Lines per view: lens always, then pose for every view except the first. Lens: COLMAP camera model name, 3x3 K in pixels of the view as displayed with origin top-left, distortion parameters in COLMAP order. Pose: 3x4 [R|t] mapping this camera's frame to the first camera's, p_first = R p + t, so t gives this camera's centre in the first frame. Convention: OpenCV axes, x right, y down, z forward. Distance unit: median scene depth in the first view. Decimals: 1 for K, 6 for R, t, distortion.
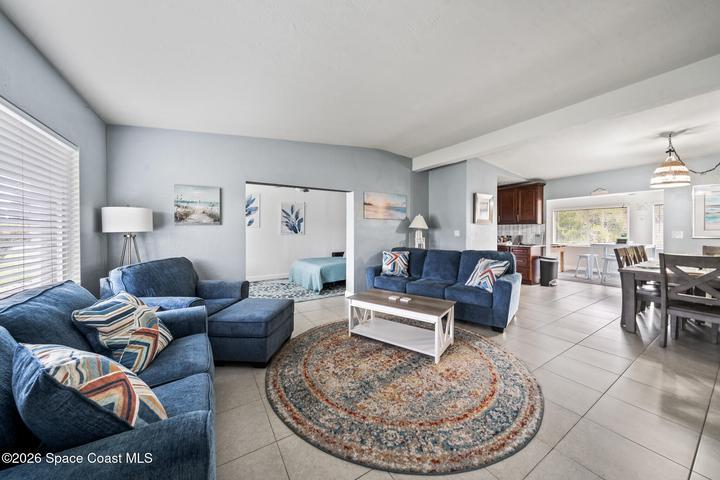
lens RADIAL K [[249.7, 0, 359.6], [0, 249.7, 232.2], [0, 0, 1]] dist [-0.001016, -0.000005]
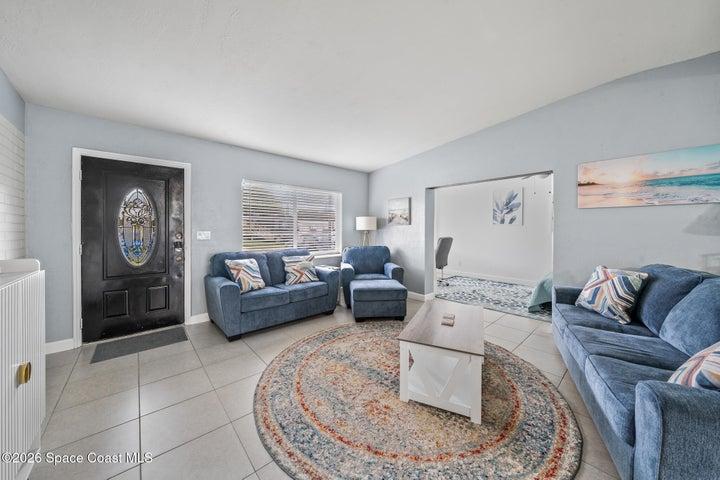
lens RADIAL K [[249.7, 0, 359.6], [0, 249.7, 232.2], [0, 0, 1]] dist [-0.001016, -0.000005]
pose [[0.177529, 0.011212, -0.984052, 1.077841], [-0.004616, 0.999934, 0.010560, -0.004756], [0.984105, 0.002667, 0.177569, 0.757516]]
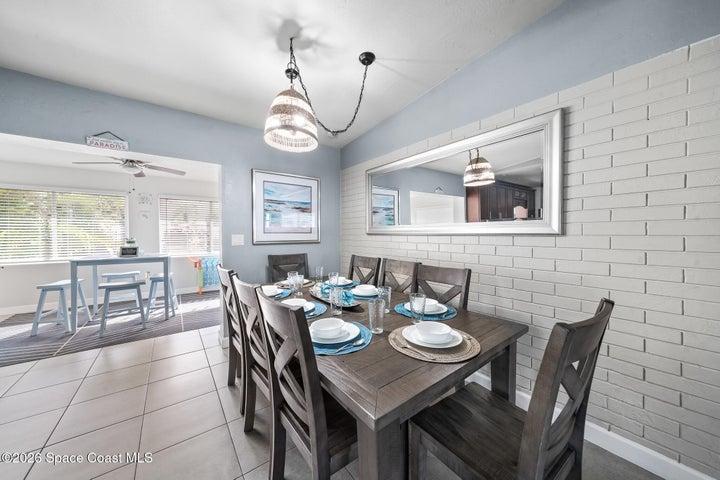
lens RADIAL K [[249.7, 0, 359.6], [0, 249.7, 232.2], [0, 0, 1]] dist [-0.001016, -0.000005]
pose [[-0.096461, 0.001345, 0.995336, 1.136925], [0.003477, 0.999993, -0.001014, -0.014109], [-0.995331, 0.003363, -0.096465, 1.400130]]
